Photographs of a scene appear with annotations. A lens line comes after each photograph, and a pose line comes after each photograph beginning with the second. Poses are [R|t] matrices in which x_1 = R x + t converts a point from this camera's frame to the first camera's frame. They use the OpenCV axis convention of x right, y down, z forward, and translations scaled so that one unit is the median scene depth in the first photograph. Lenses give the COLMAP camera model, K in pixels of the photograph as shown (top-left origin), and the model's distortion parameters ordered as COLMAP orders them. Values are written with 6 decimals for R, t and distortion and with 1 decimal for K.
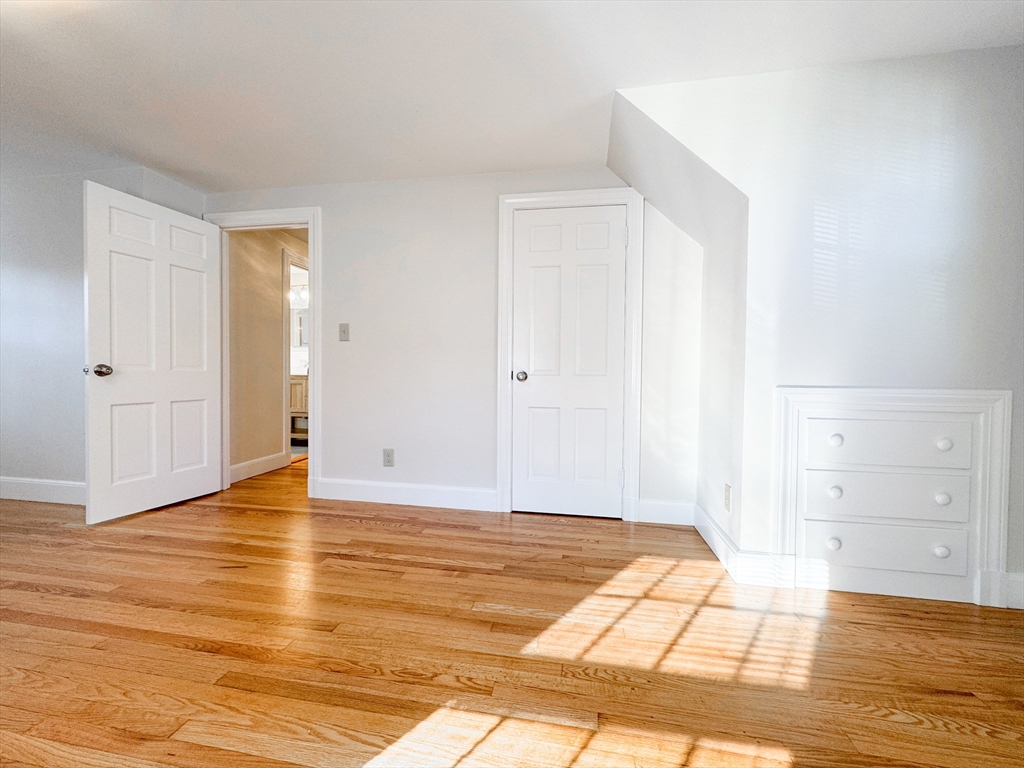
lens RADIAL K [[408.1, 0, 512.0], [0, 408.1, 384.0], [0, 0, 1]] dist [0.000351, 0.000212]
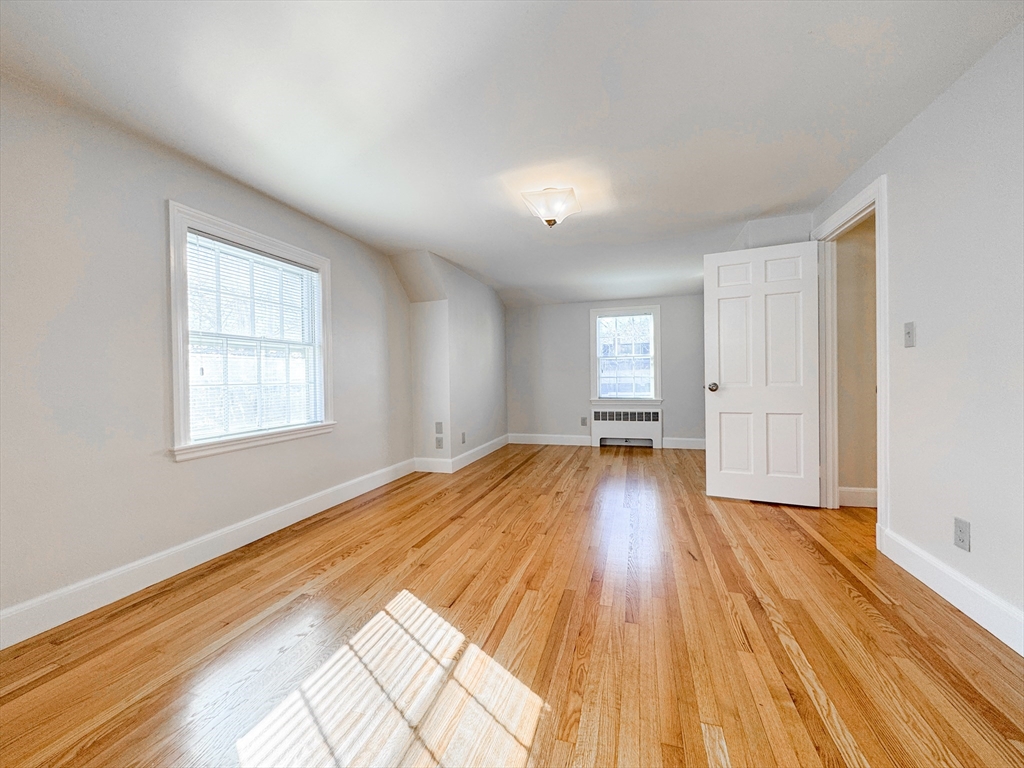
lens RADIAL K [[408.1, 0, 512.0], [0, 408.1, 384.0], [0, 0, 1]] dist [0.000351, 0.000212]
pose [[-0.125679, 0.009069, -0.992030, 0.491661], [-0.007282, 0.999923, 0.010064, -0.056338], [0.992044, 0.008489, -0.125603, 0.530618]]
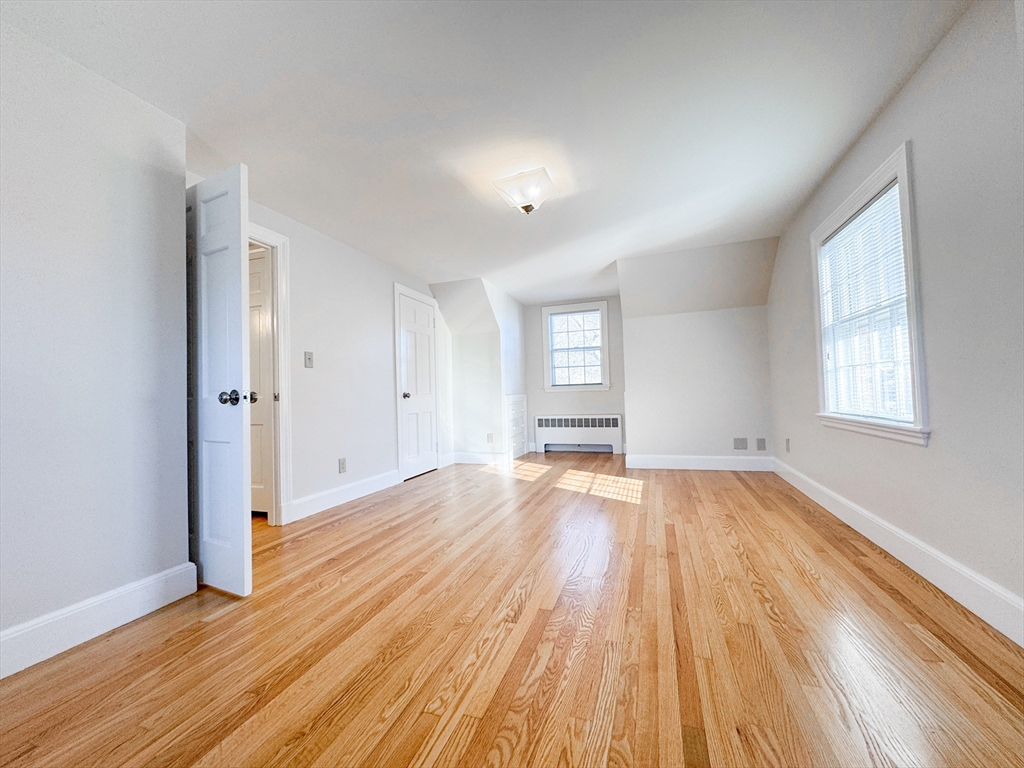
lens RADIAL K [[408.1, 0, 512.0], [0, 408.1, 384.0], [0, 0, 1]] dist [0.000351, 0.000212]
pose [[0.159684, 0.004726, 0.987157, -1.836291], [0.054612, 0.998415, -0.013614, -0.022127], [-0.985656, 0.056085, 0.159173, 0.379411]]
